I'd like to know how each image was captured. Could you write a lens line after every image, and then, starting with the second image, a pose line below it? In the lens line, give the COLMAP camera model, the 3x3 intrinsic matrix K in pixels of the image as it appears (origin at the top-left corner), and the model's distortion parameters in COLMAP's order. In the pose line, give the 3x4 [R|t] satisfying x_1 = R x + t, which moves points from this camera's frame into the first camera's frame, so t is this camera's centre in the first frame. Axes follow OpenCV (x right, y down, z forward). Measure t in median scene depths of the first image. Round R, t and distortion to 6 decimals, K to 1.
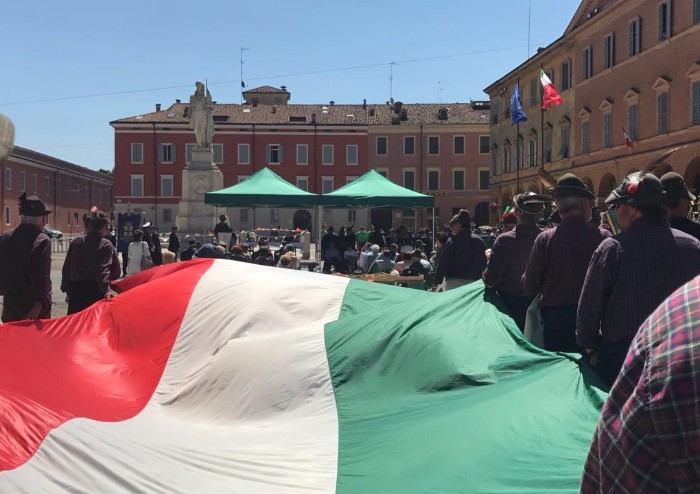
lens RADIAL K [[785.2, 0, 340.4], [0, 785.2, 251.9], [0, 0, 1]] dist [0.005798, 0.000000]
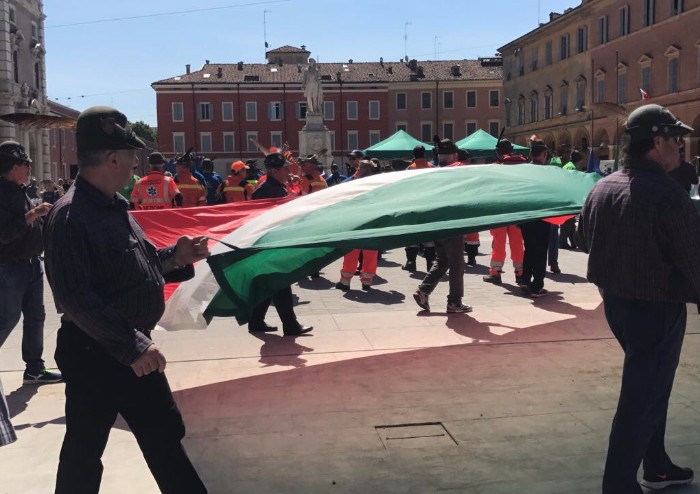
lens RADIAL K [[785.2, 0, 353.3], [0, 785.2, 263.1], [0, 0, 1]] dist [0.005798, 0.000000]
pose [[0.998020, -0.029502, 0.055555, -0.082679], [0.025138, 0.996662, 0.077675, 0.003597], [-0.057661, -0.076124, 0.995430, -0.107102]]
